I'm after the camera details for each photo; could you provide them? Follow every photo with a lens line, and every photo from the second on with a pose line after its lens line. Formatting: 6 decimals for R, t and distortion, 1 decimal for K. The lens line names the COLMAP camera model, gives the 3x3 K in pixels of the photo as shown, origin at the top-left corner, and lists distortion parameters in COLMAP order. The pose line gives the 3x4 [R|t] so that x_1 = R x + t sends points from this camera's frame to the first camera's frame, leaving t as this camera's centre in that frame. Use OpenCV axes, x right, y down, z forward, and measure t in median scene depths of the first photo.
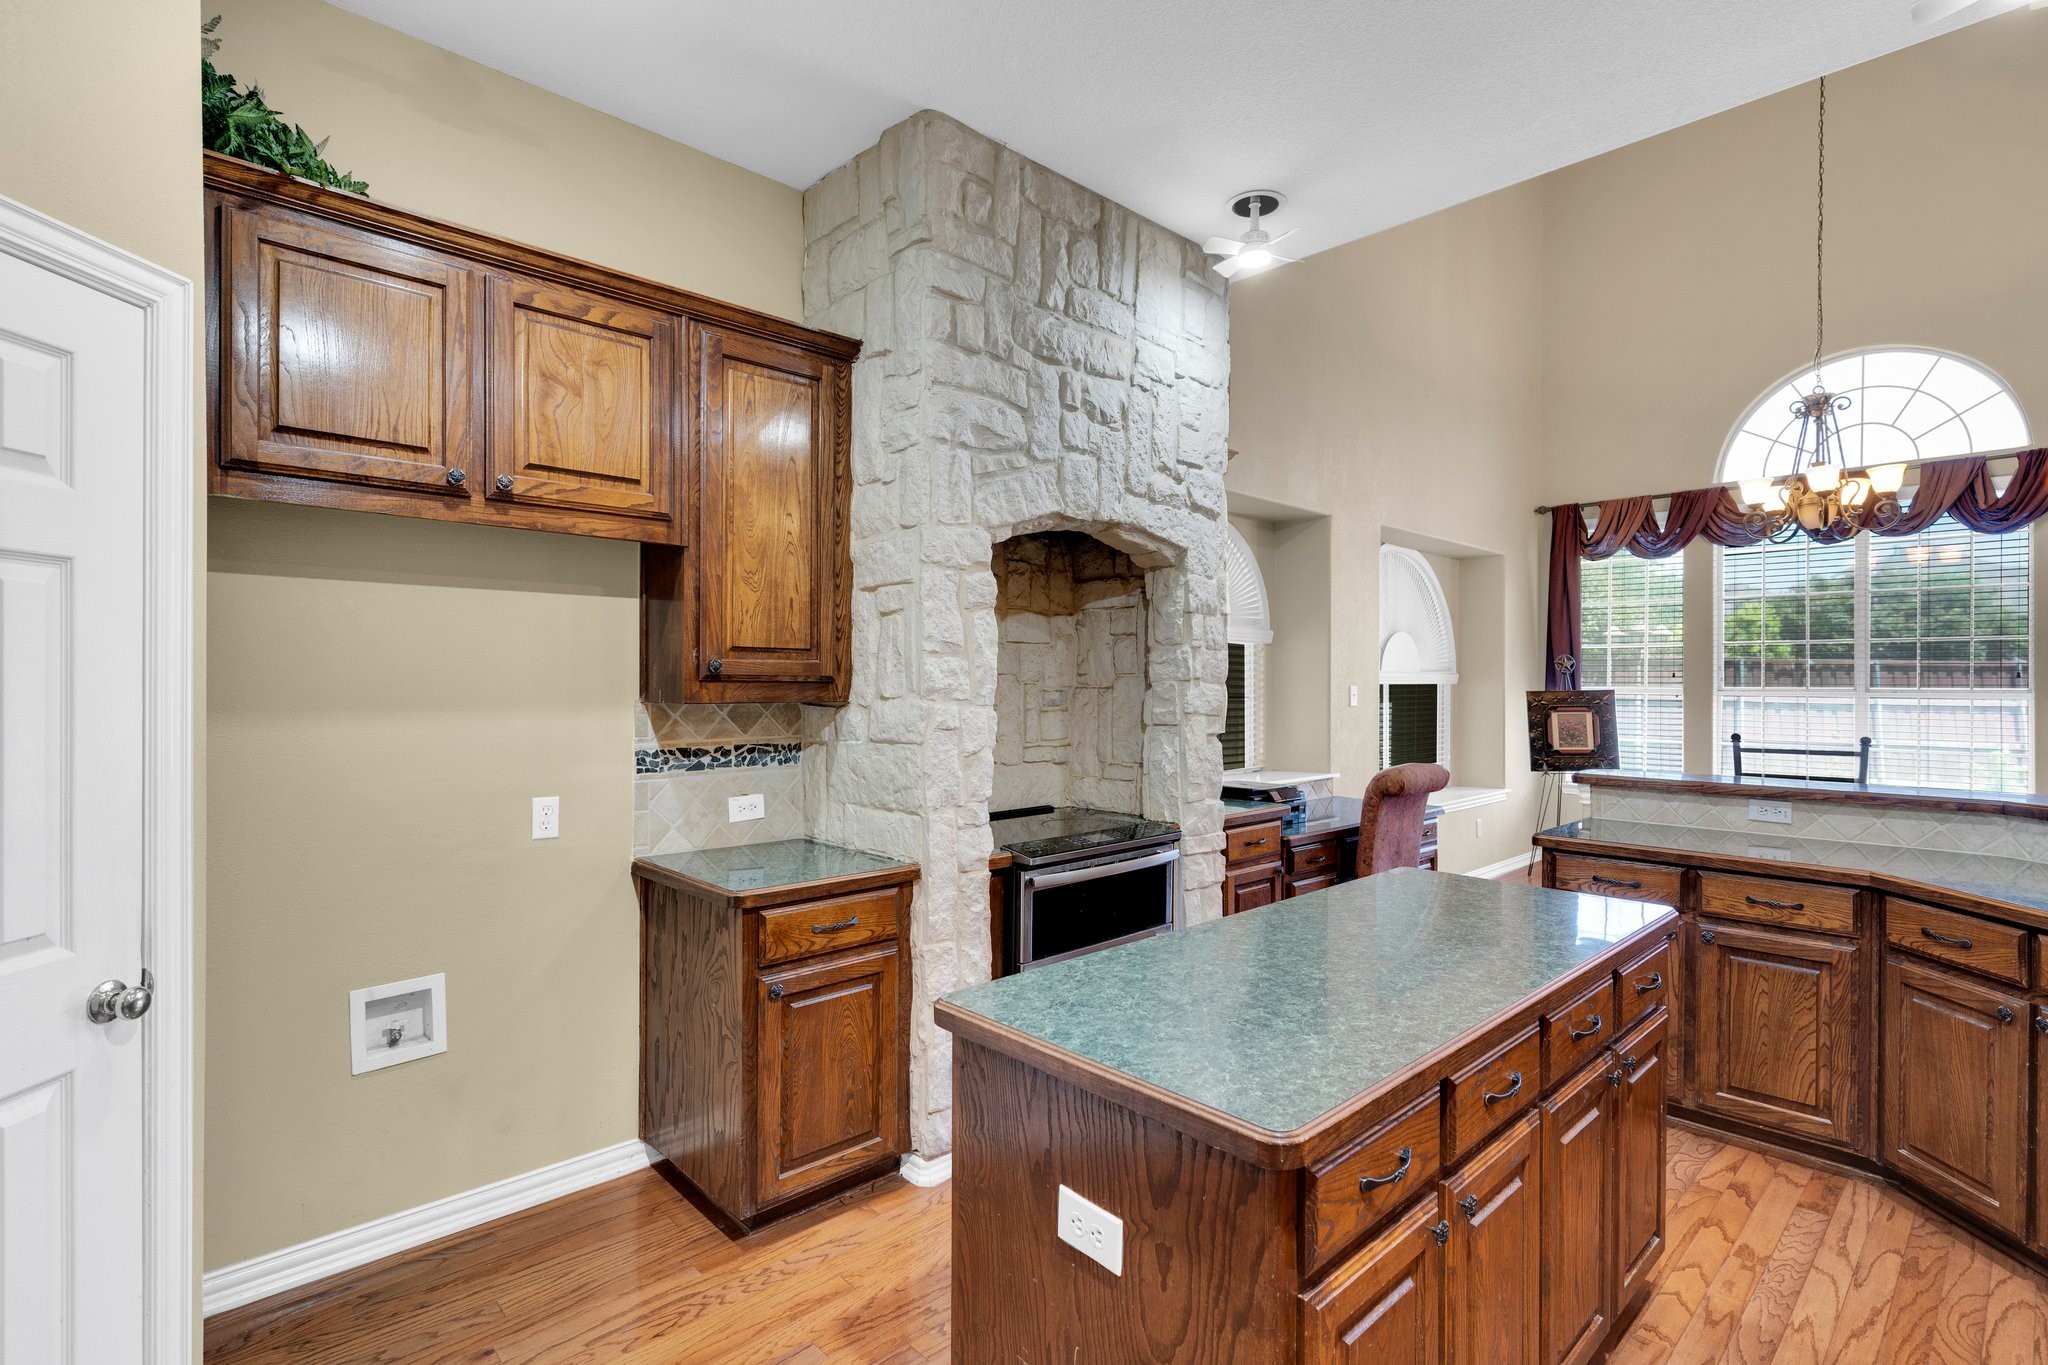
lens RADIAL K [[991.4, 0, 1014.3], [0, 991.4, 682.8], [0, 0, 1]] dist [0.007959, 0.000771]
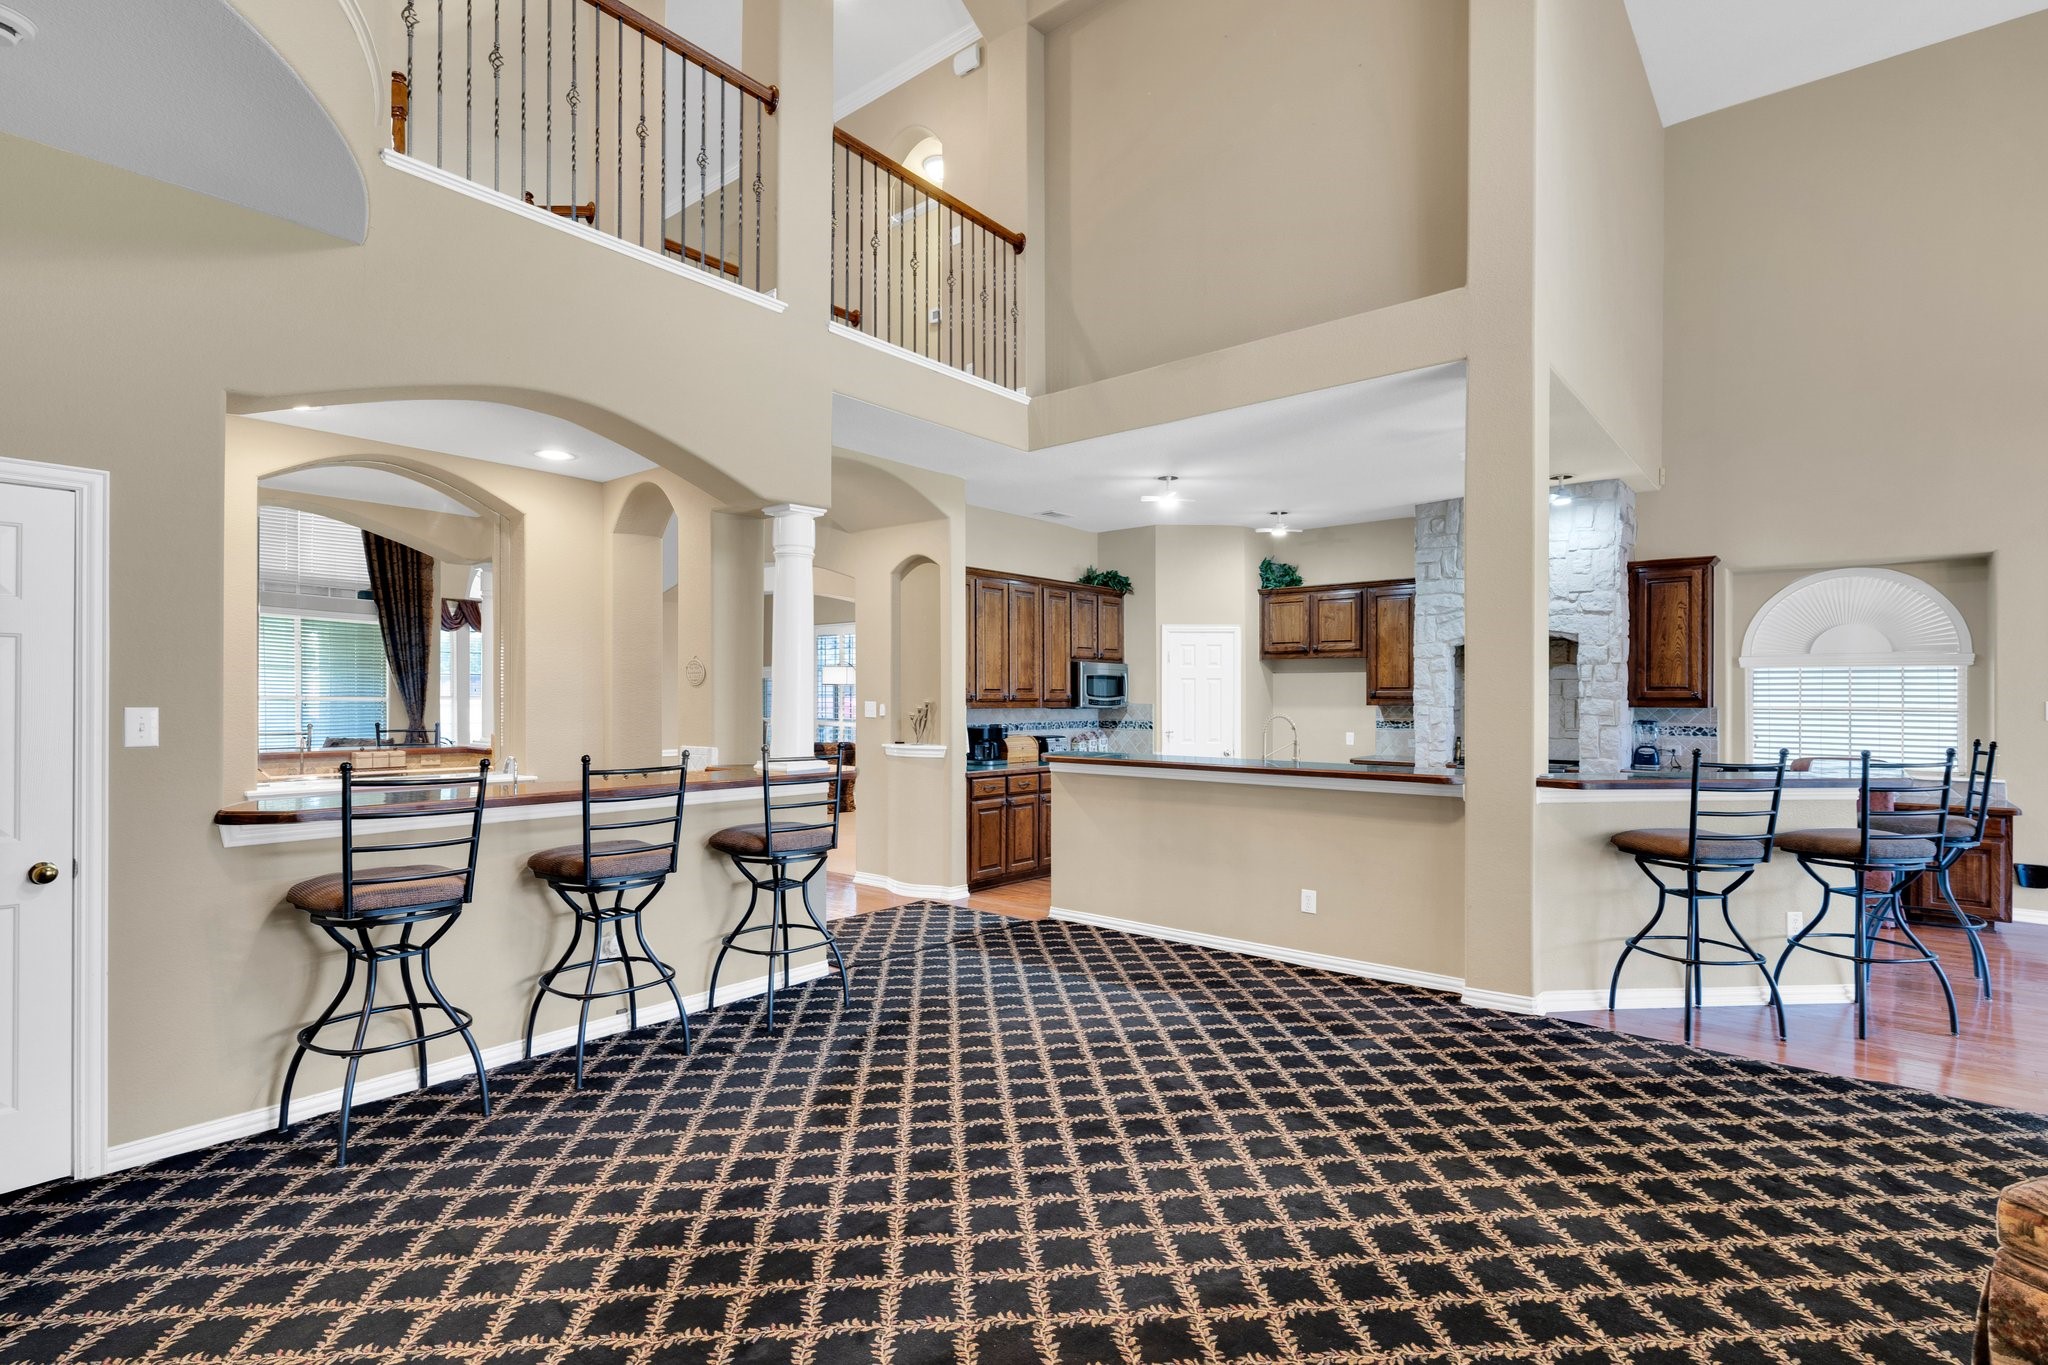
lens RADIAL K [[991.4, 0, 1032.0], [0, 991.4, 692.8], [0, 0, 1]] dist [0.007959, 0.000771]
pose [[0.115218, -0.011214, -0.993277, 2.424749], [-0.003685, 0.999925, -0.011716, 0.017832], [0.993333, 0.005010, 0.115168, -0.413182]]
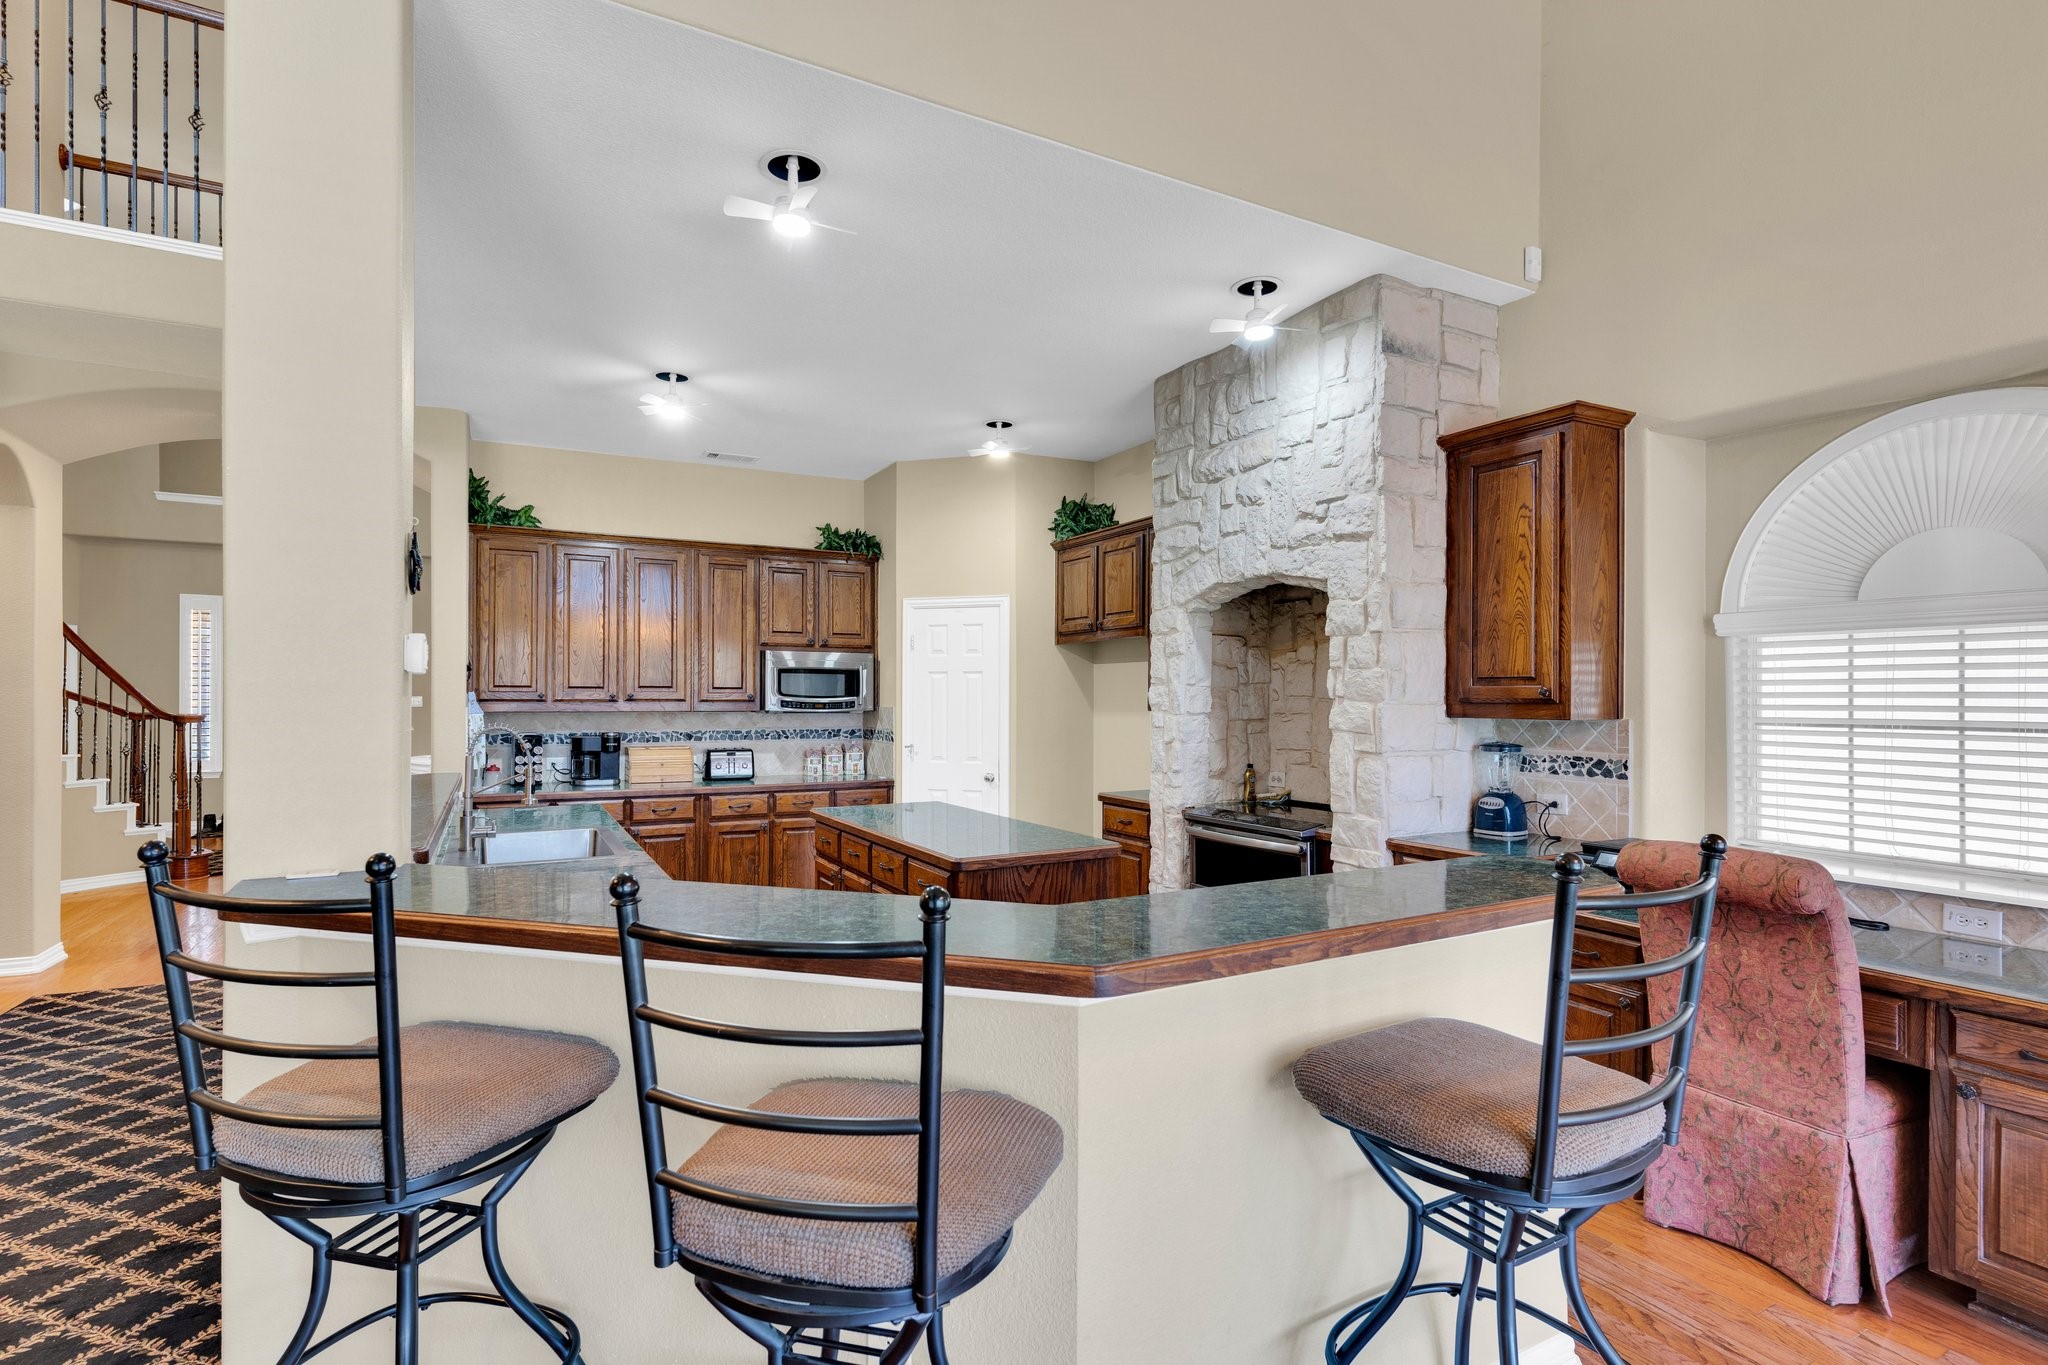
lens RADIAL K [[991.4, 0, 1016.7], [0, 991.4, 687.5], [0, 0, 1]] dist [0.007959, 0.000771]
pose [[-0.274669, -0.019536, -0.961340, 1.538382], [-0.008509, 0.999804, -0.017887, 0.008810], [0.961501, 0.003267, -0.274781, 1.134130]]
